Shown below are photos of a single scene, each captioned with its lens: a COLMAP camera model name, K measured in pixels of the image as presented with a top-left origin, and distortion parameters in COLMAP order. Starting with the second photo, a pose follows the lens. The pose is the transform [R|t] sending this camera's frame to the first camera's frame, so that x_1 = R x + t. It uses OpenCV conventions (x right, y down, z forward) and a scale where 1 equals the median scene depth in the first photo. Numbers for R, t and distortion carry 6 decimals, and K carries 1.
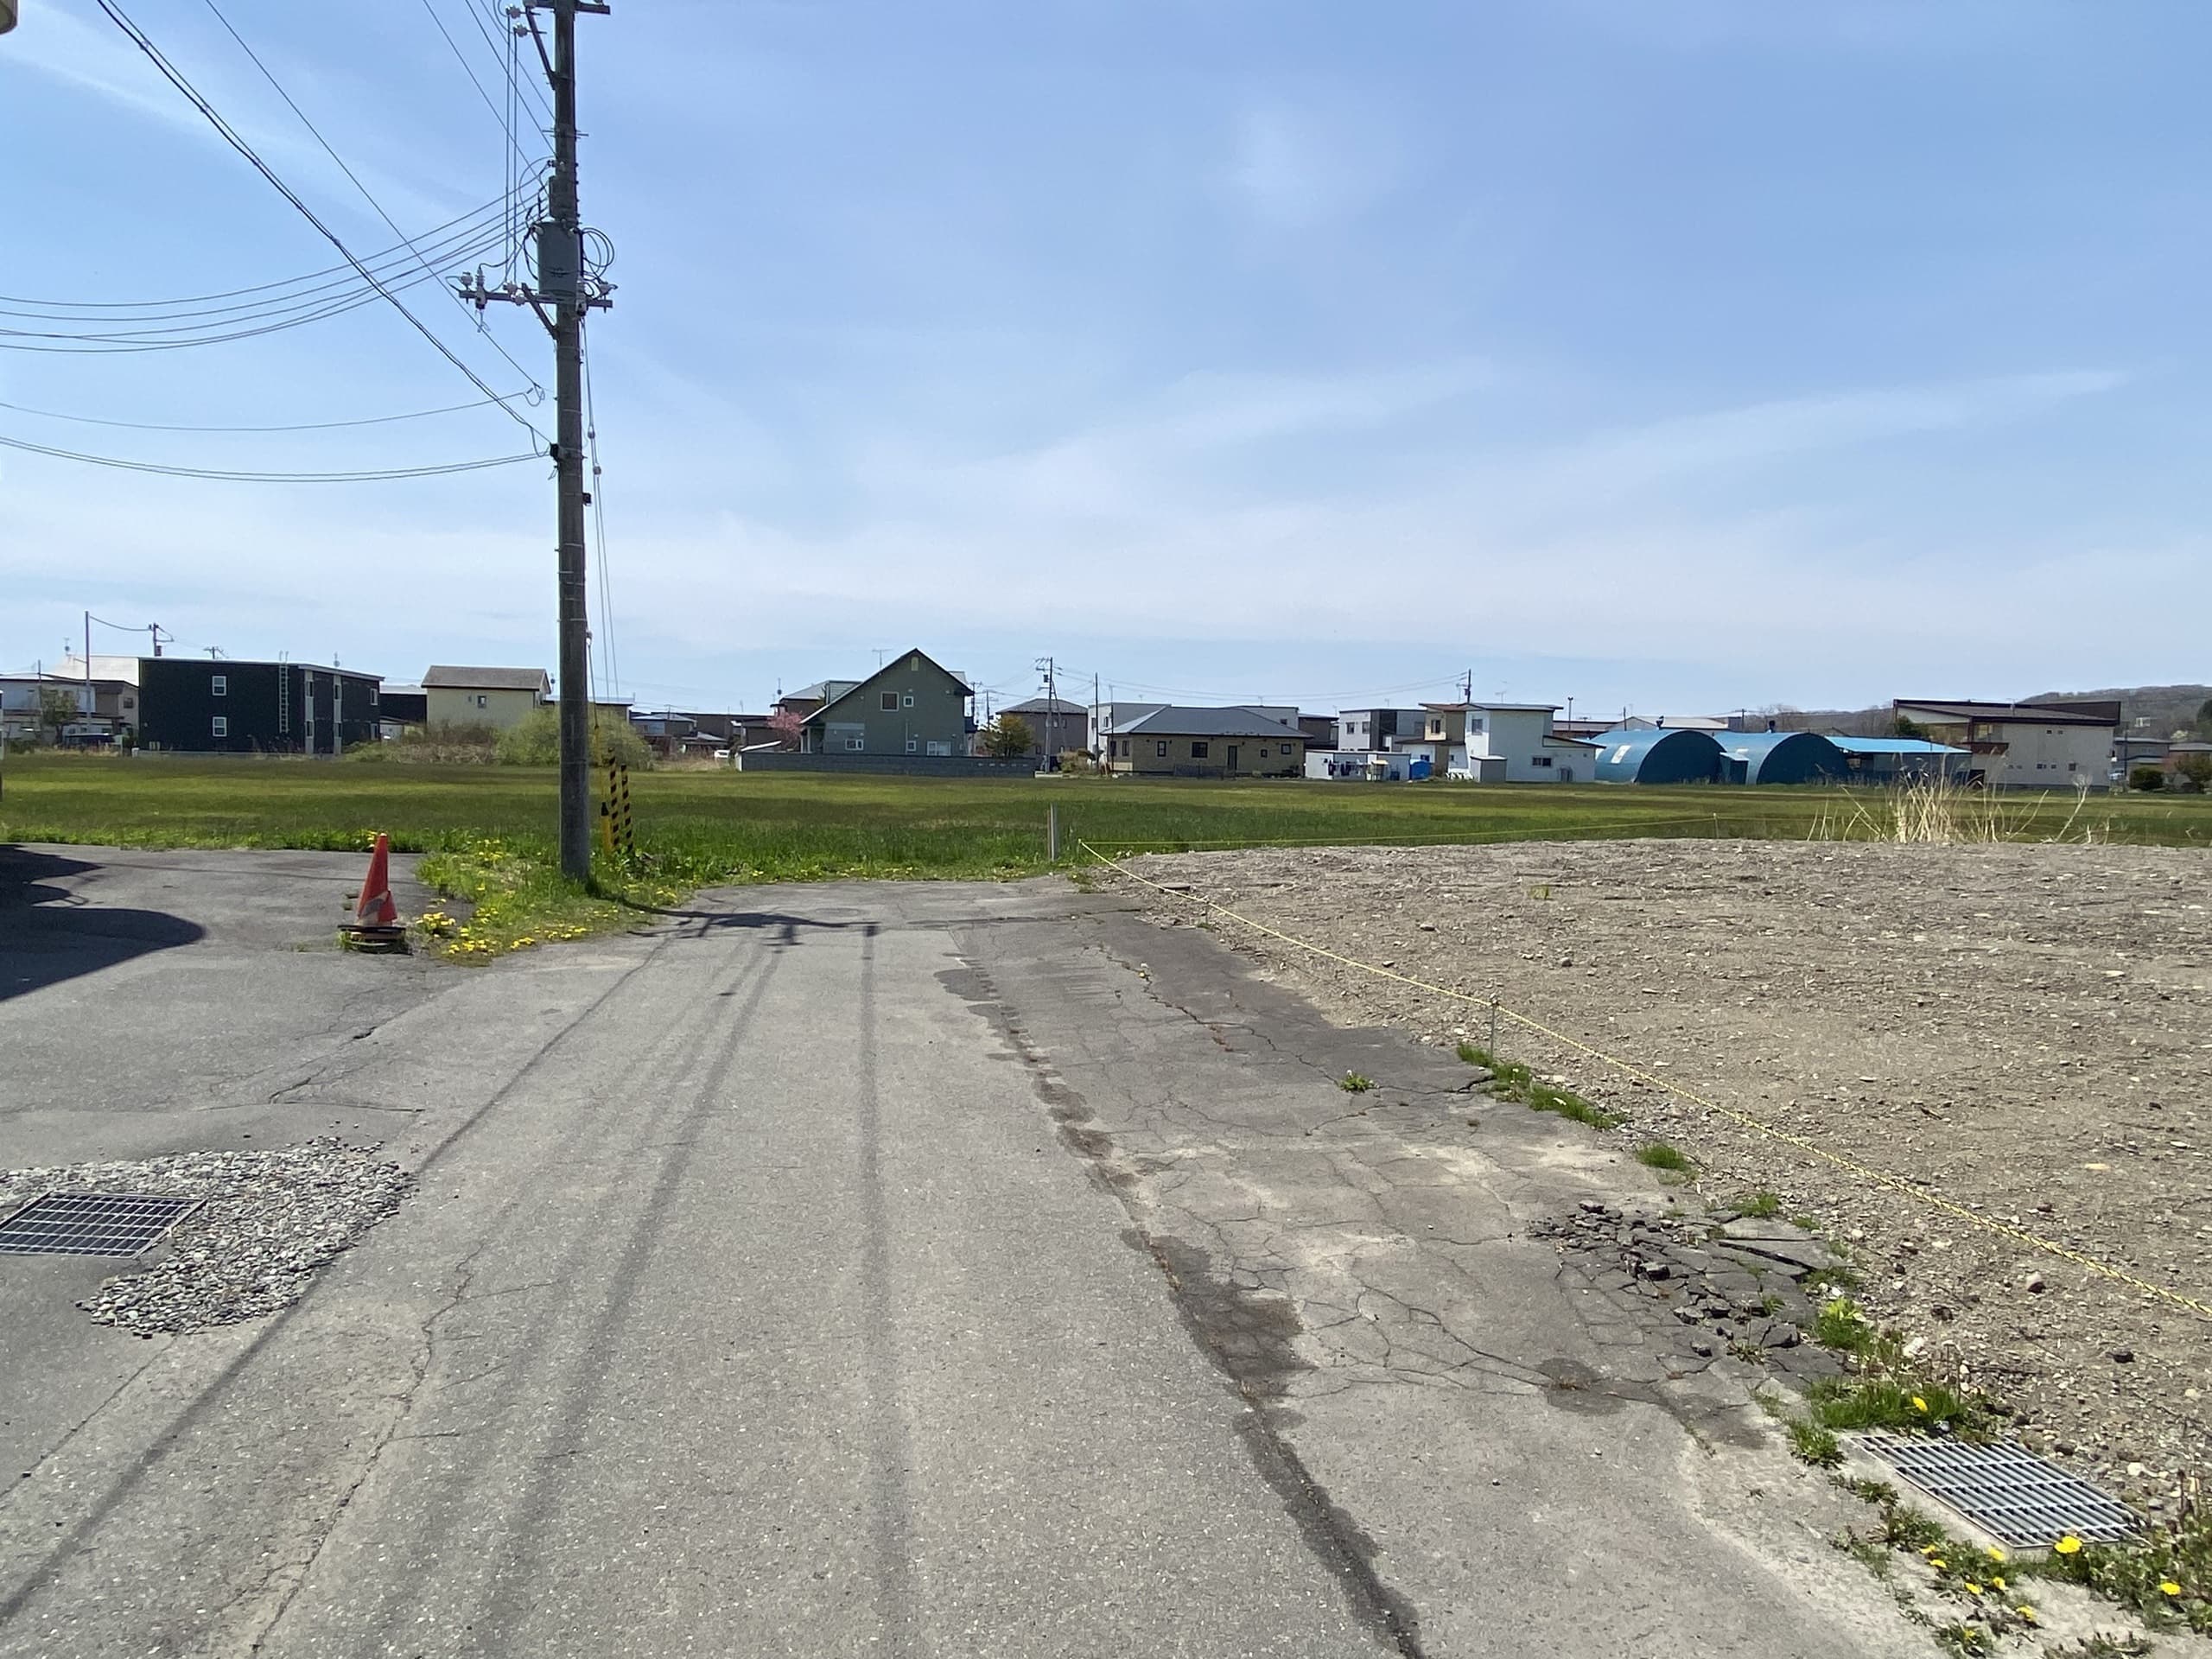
lens RADIAL K [[1424.9, 0, 1106.0], [0, 1424.9, 829.5], [0, 0, 1]] dist [0.089517, -0.114871]
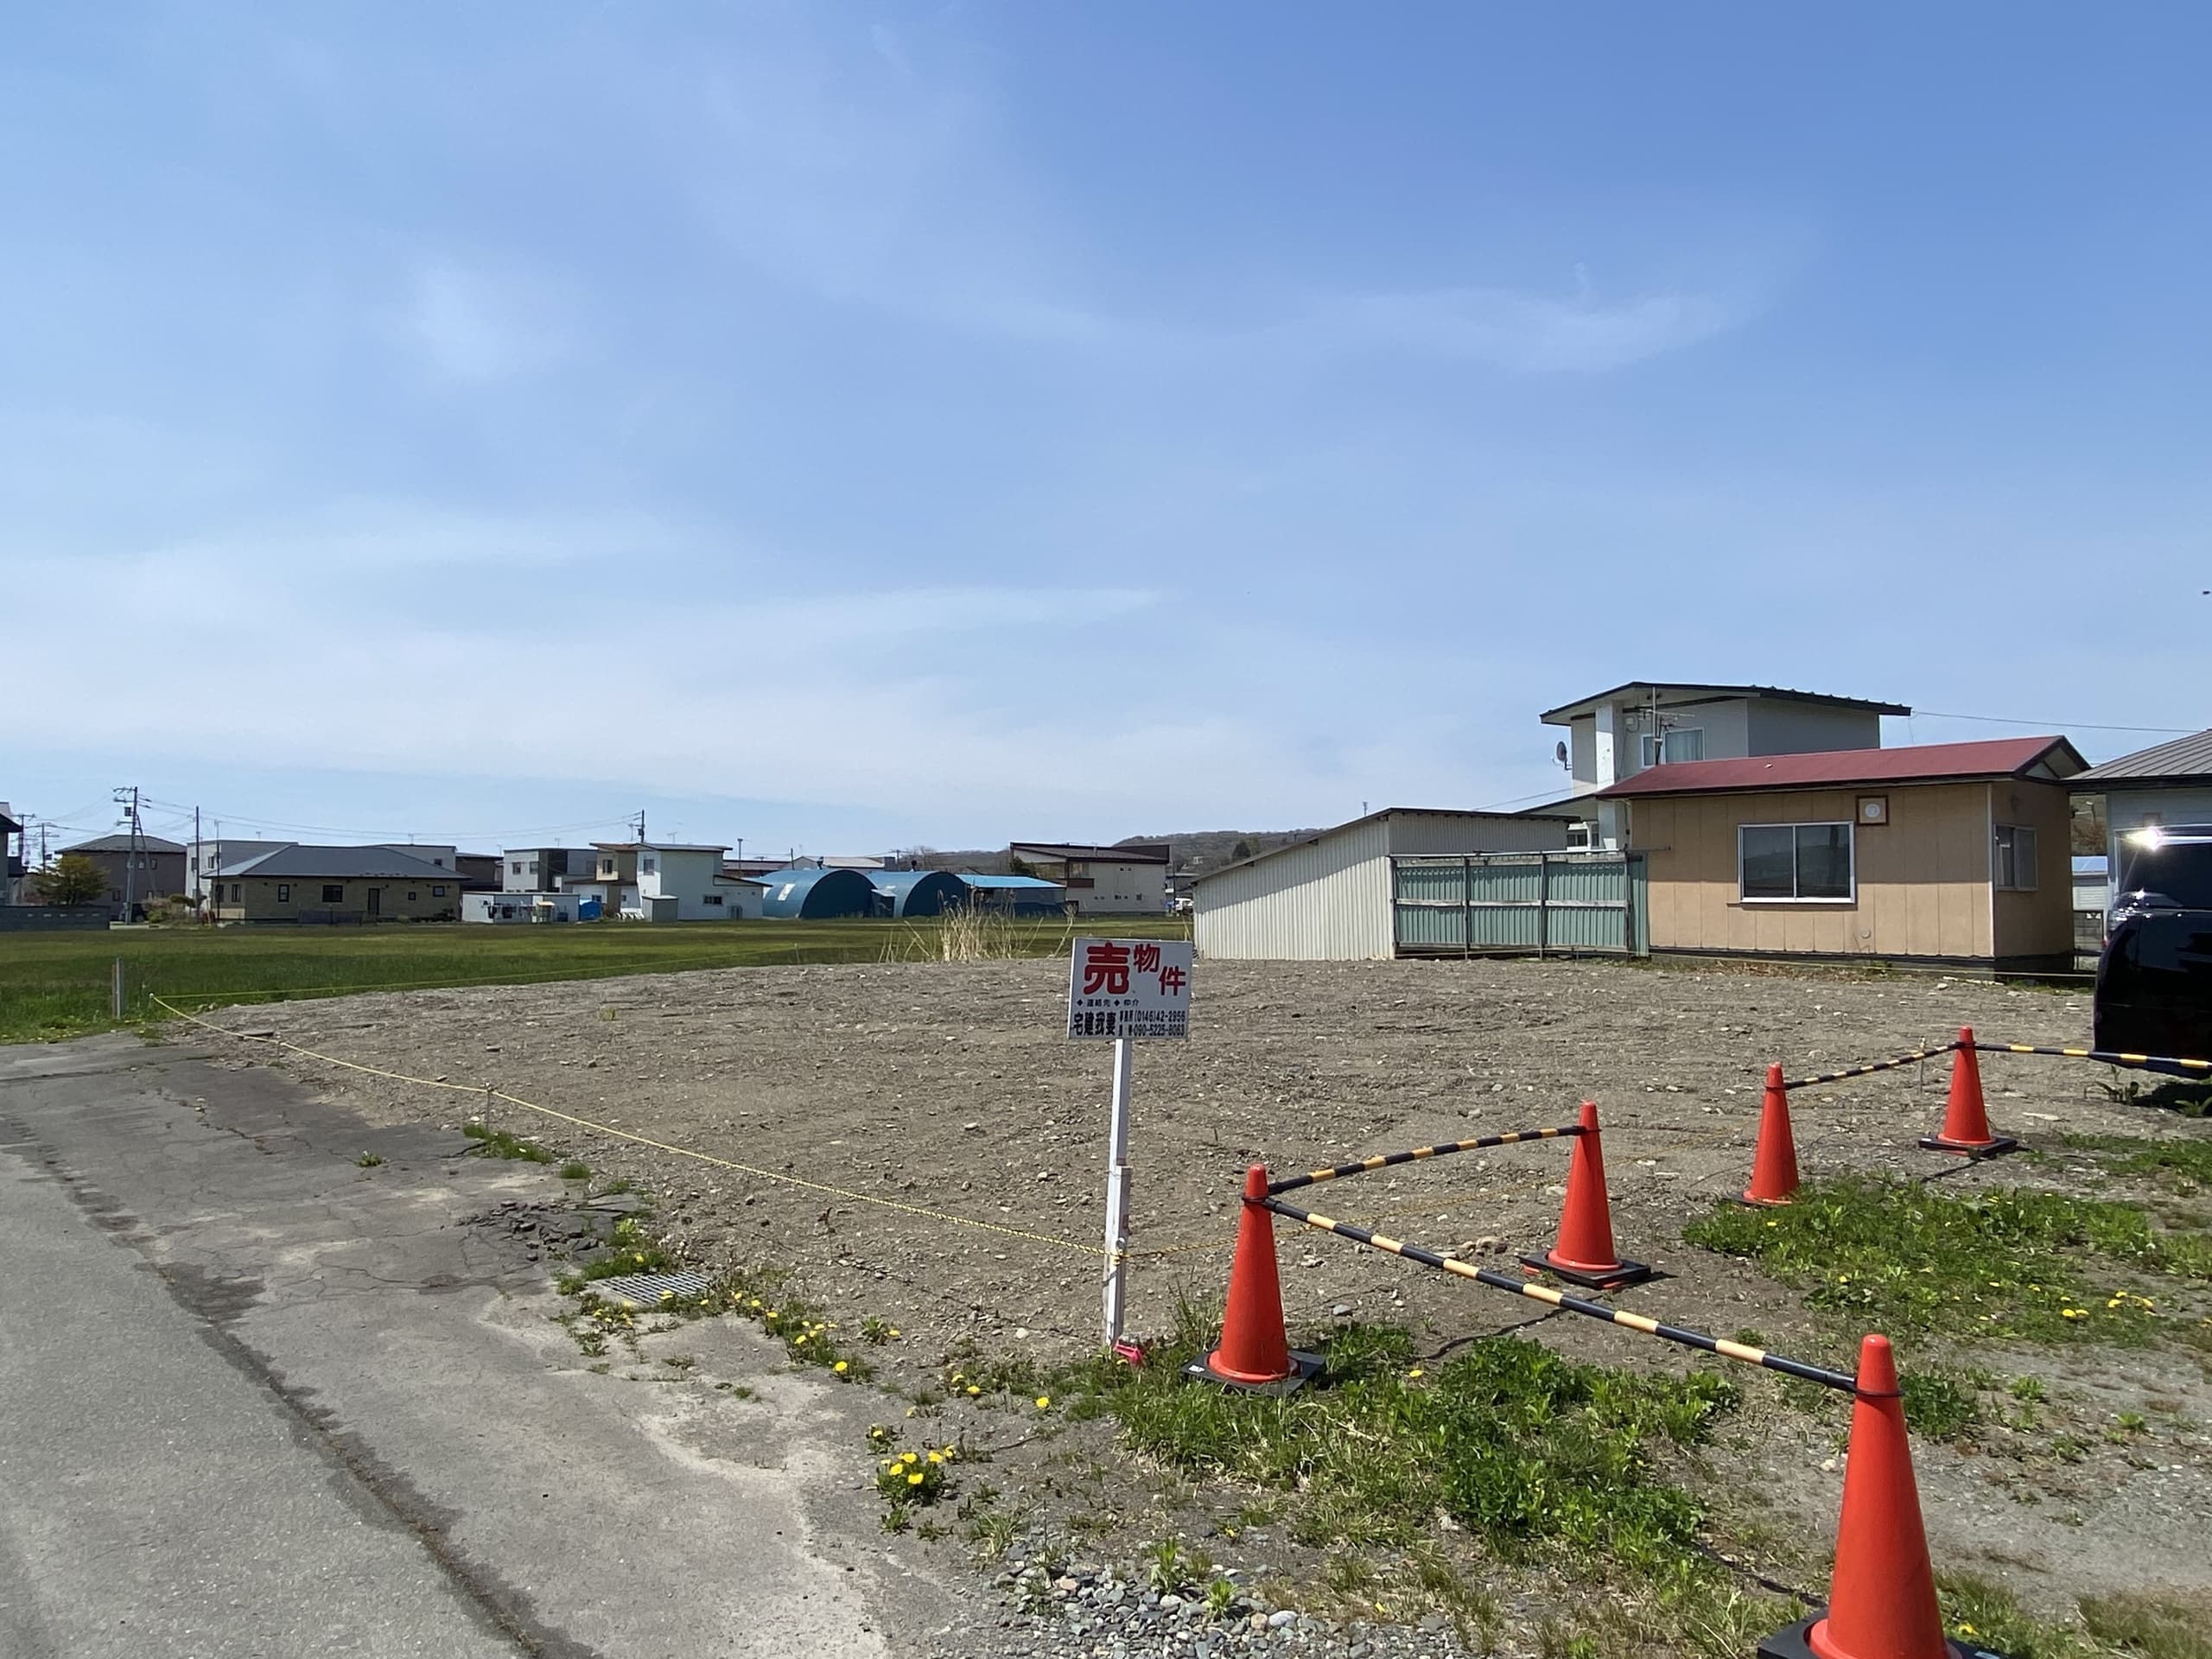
lens RADIAL K [[1431.5, 0, 1106.0], [0, 1431.5, 829.5], [0, 0, 1]] dist [0.056345, -0.064517]
pose [[0.852430, 0.008907, 0.522766, 0.003977], [0.041318, 0.995580, -0.084337, 0.001213], [-0.521206, 0.093491, 0.848294, -0.036428]]
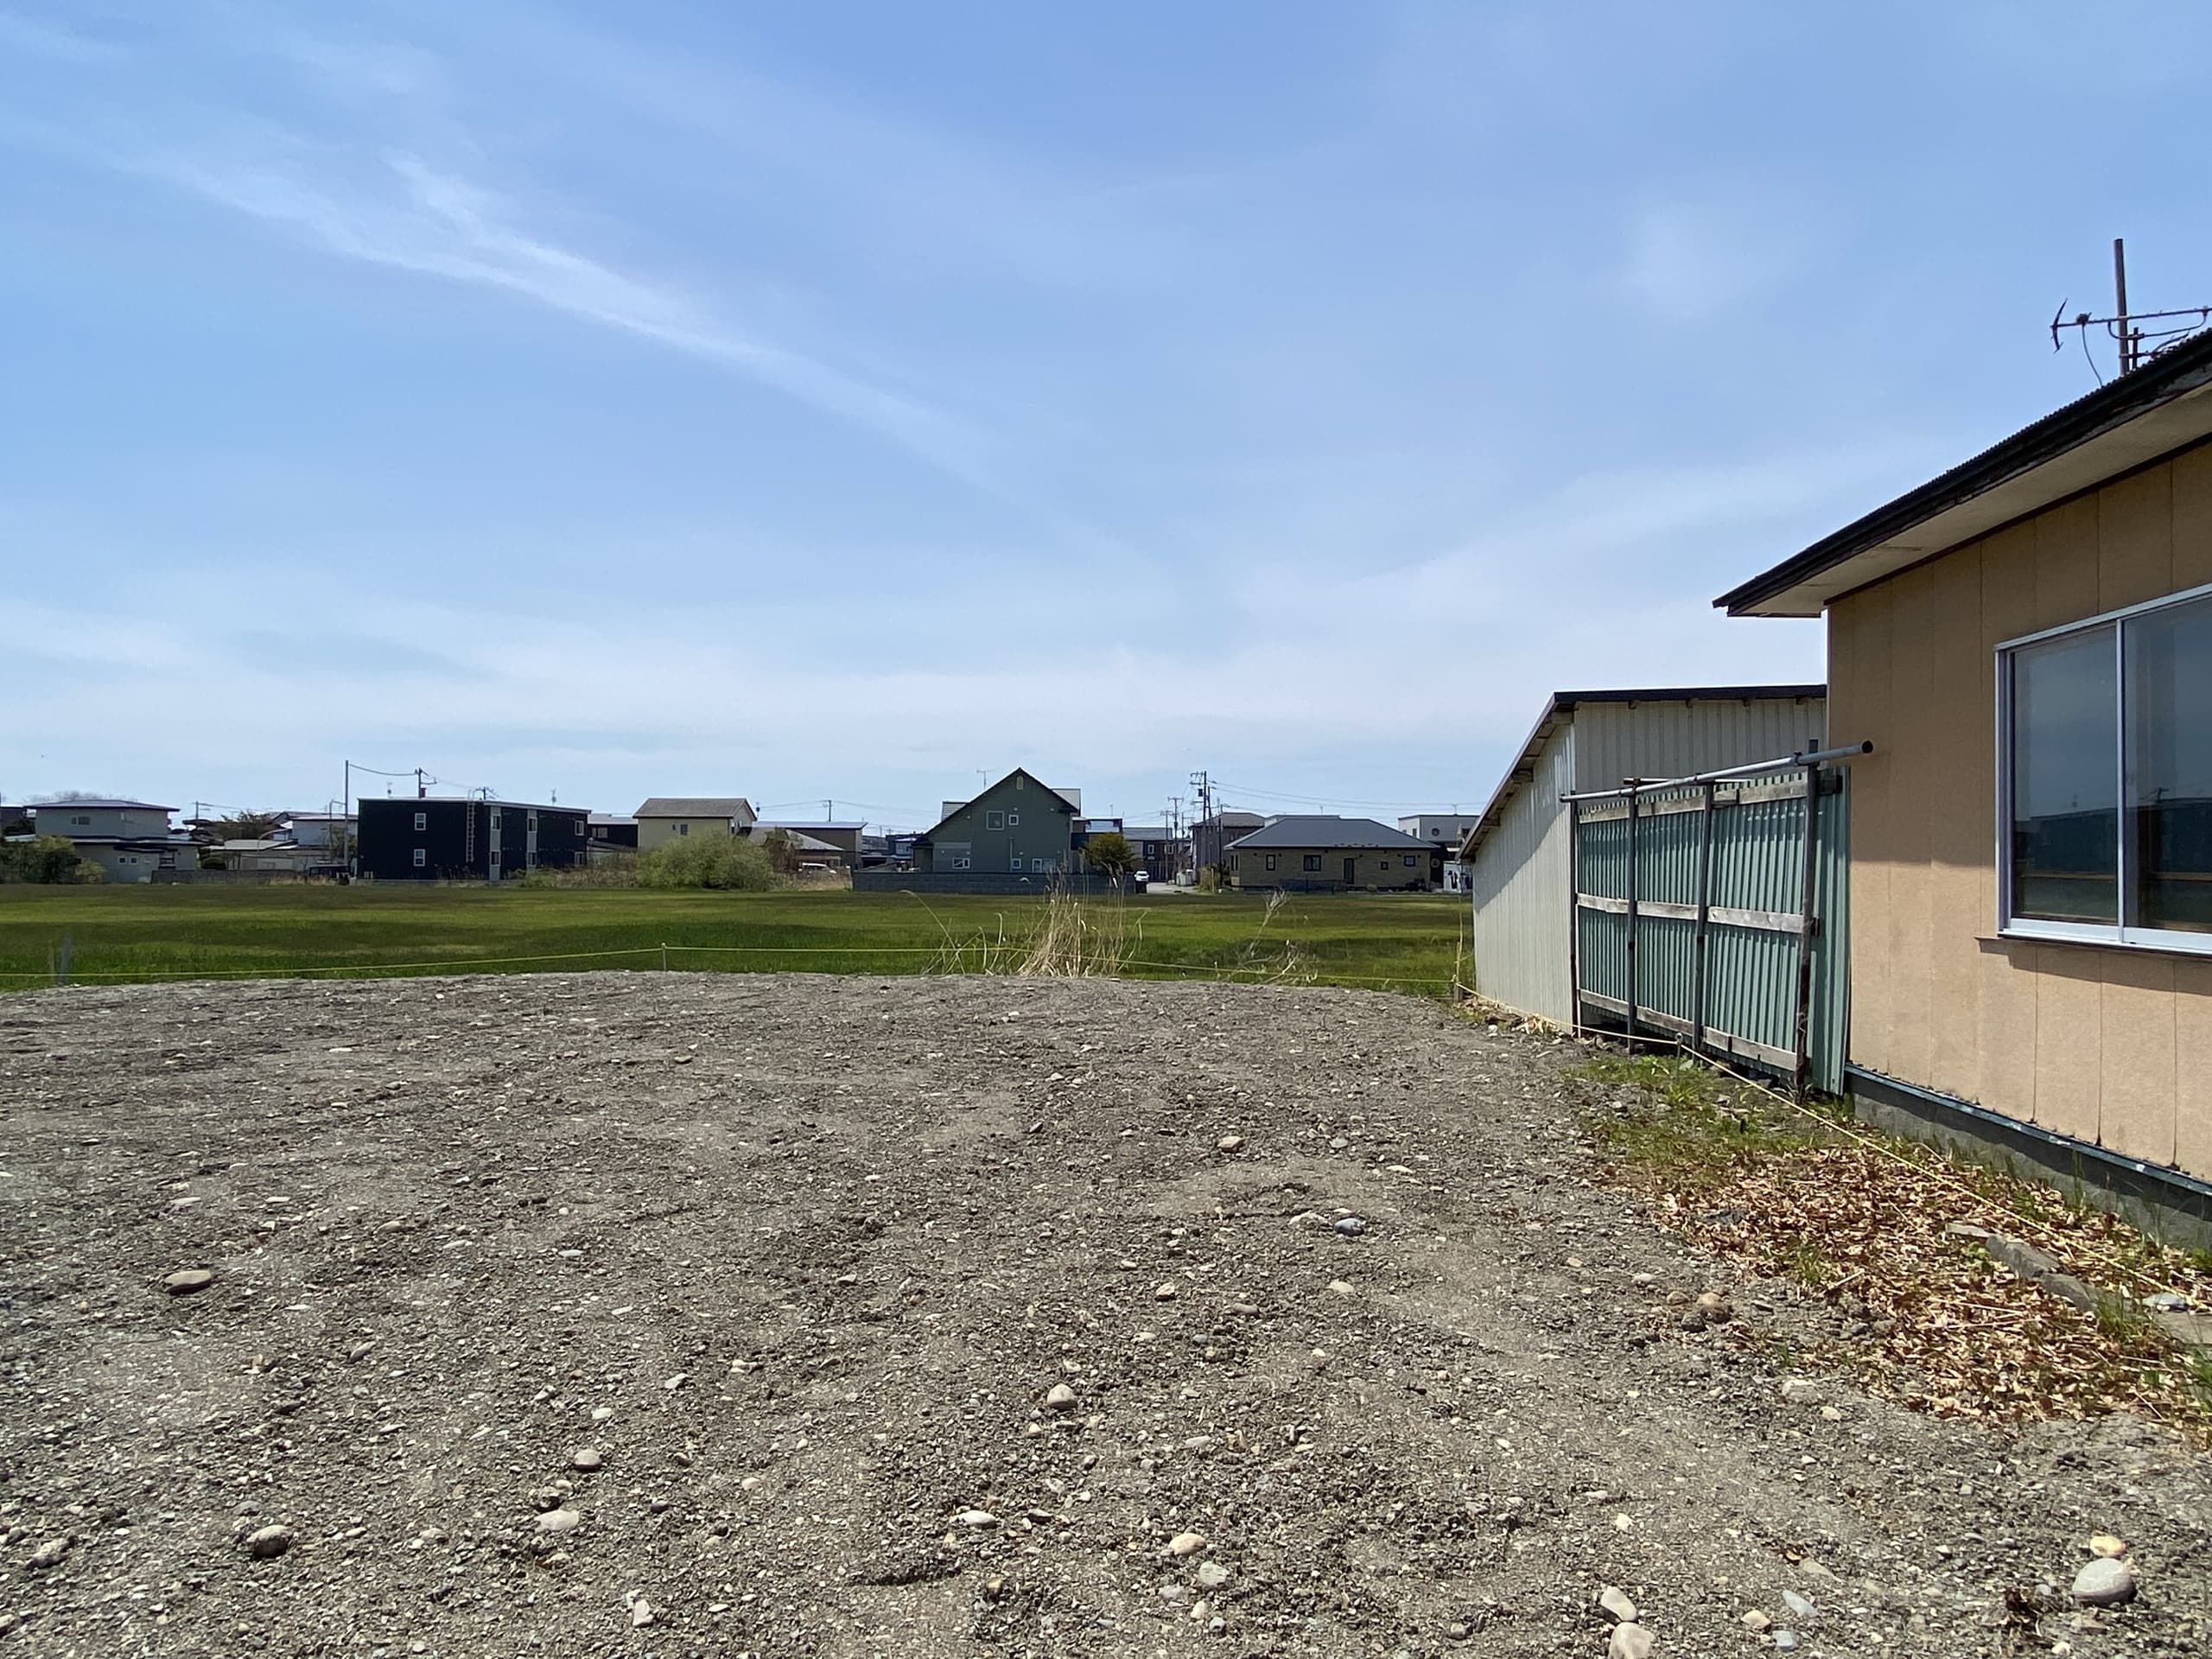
lens RADIAL K [[1424.9, 0, 1106.0], [0, 1424.9, 829.5], [0, 0, 1]] dist [0.089517, -0.114871]
pose [[0.964387, -0.021026, -0.263659, 0.208609], [-0.000017, 0.996830, -0.079557, -0.002412], [0.264496, 0.076728, 0.961330, 0.045701]]
